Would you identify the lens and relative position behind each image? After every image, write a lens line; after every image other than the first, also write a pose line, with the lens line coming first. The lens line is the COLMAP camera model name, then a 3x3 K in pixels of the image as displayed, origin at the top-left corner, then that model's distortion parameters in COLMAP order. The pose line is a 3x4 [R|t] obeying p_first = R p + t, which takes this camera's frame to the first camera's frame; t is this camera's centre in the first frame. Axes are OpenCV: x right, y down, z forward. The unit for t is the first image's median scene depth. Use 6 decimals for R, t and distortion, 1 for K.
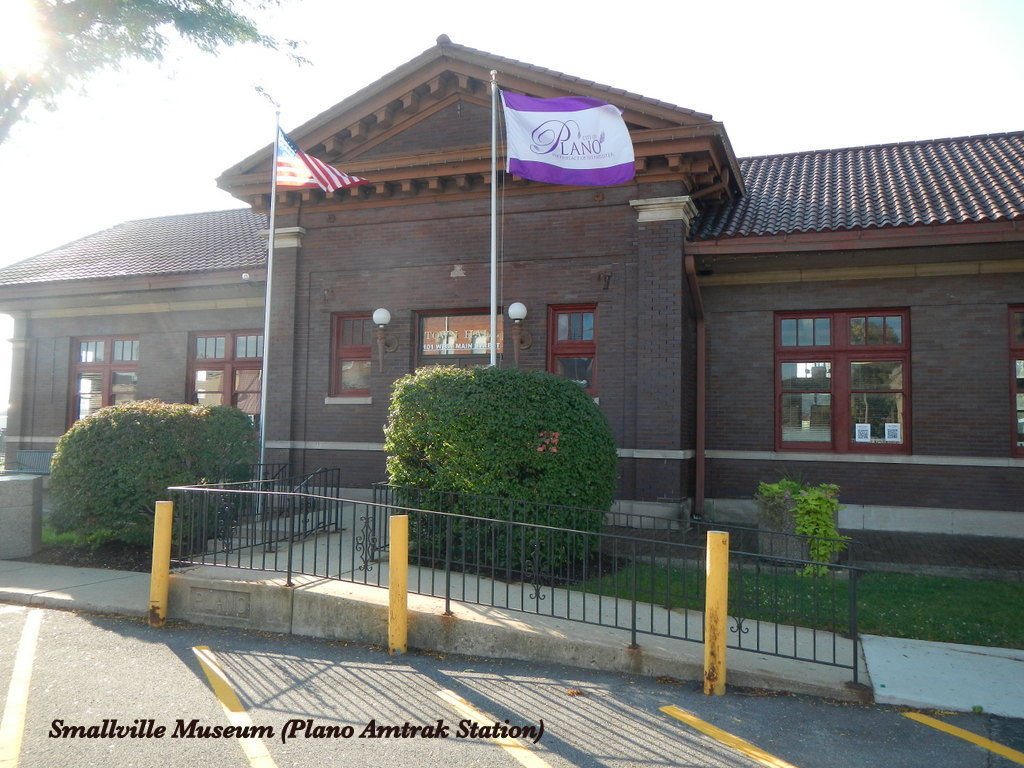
lens RADIAL K [[822.4, 0, 511.5], [0, 822.4, 386.9], [0, 0, 1]] dist [0.005593, -0.017882]
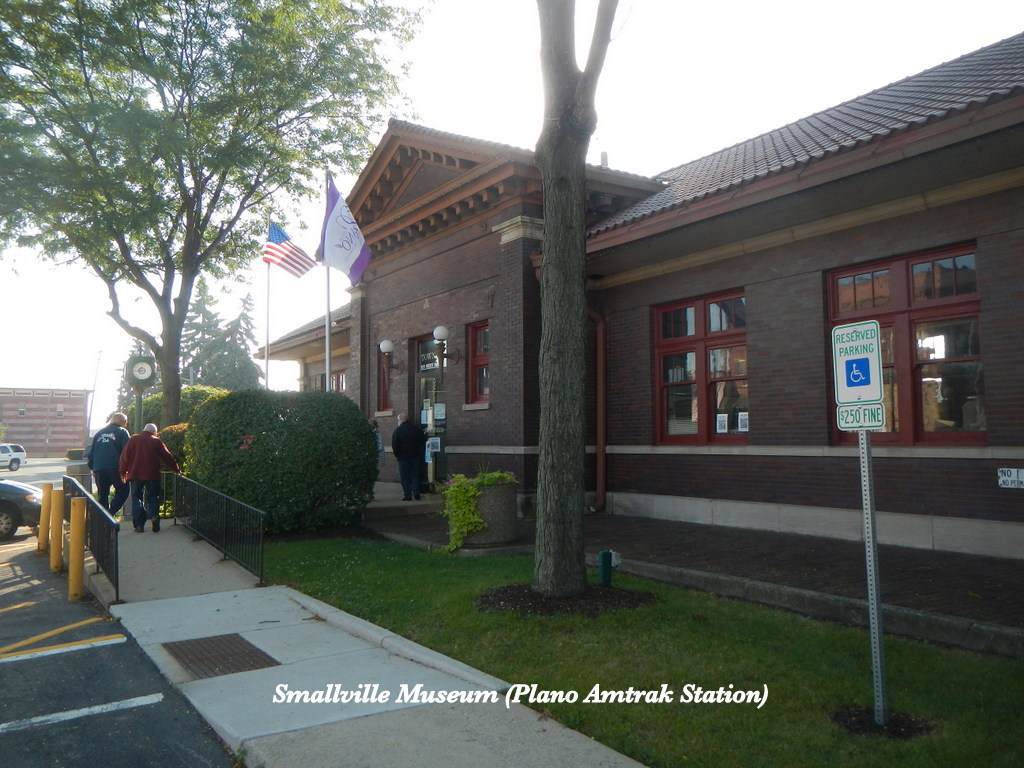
lens RADIAL K [[822.4, 0, 511.3], [0, 822.4, 381.3], [0, 0, 1]] dist [0.005593, -0.017882]
pose [[0.814508, -0.069154, -0.576015, 0.808927], [0.060703, 0.997579, -0.033929, 0.025637], [0.576967, -0.007331, 0.816734, 0.087881]]
